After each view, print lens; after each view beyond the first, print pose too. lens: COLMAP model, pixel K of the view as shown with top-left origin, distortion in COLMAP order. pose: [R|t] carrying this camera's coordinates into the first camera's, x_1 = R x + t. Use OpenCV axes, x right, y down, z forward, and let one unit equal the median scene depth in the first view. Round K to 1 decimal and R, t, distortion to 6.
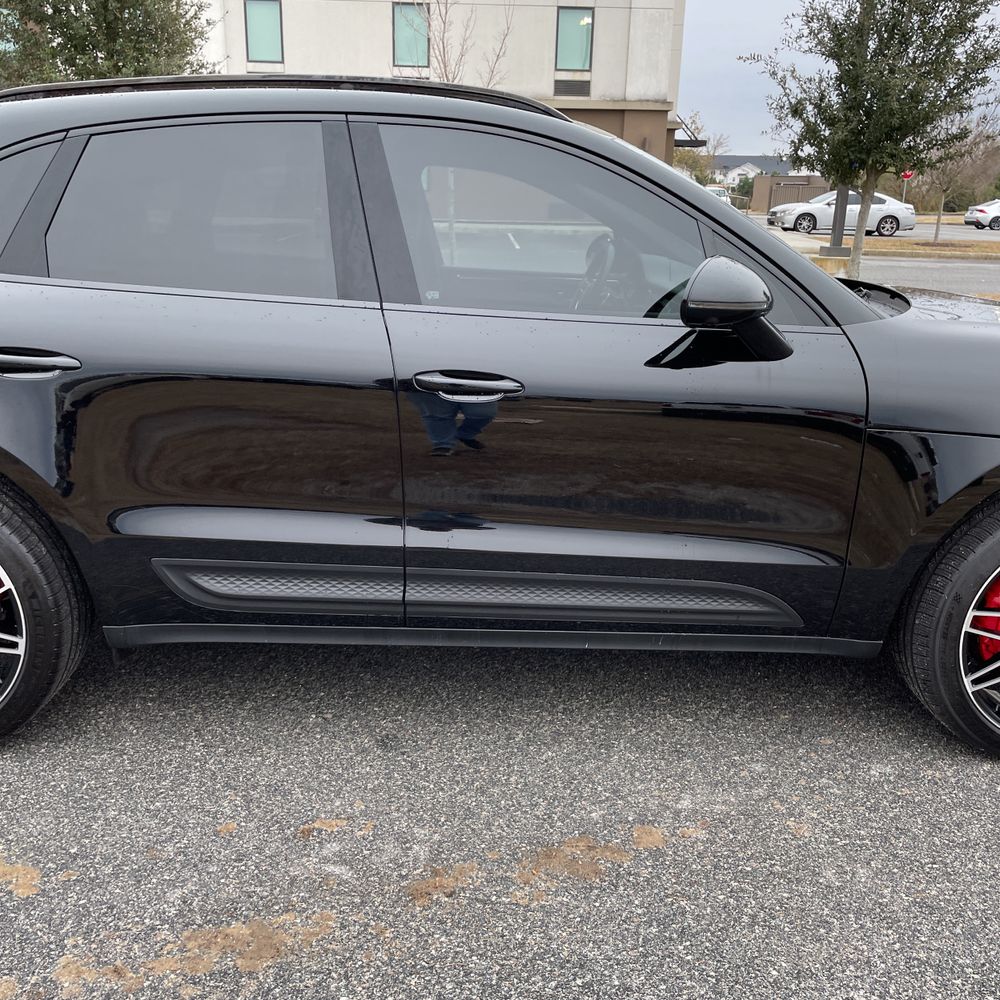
lens RADIAL K [[1009.6, 0, 507.0], [0, 1009.6, 506.0], [0, 0, 1]] dist [0.032368, 0.000000]
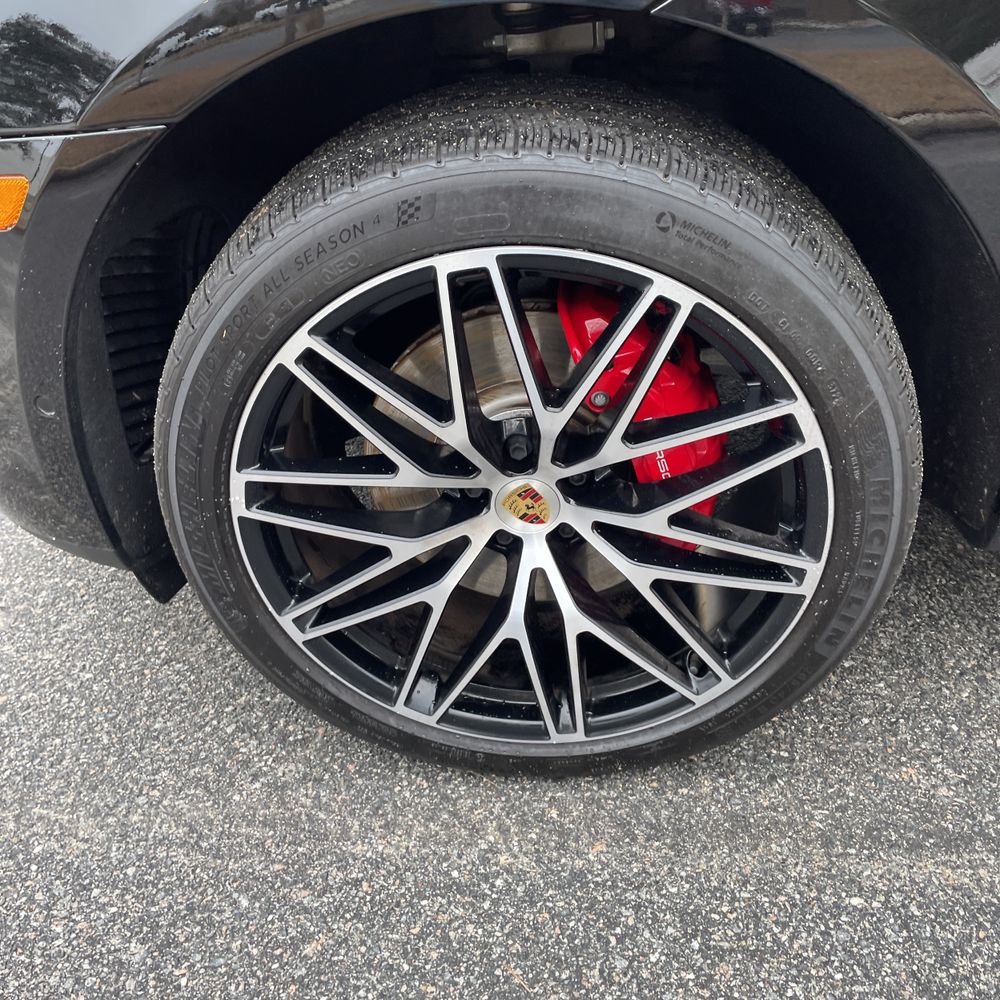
lens RADIAL K [[1009.6, 0, 491.8], [0, 1009.6, 505.5], [0, 0, 1]] dist [0.032368, 0.000000]
pose [[0.989218, -0.002345, -0.146431, -0.149864], [0.050404, 0.944237, 0.325387, -0.007831], [0.137503, -0.329259, 0.934174, 0.168575]]
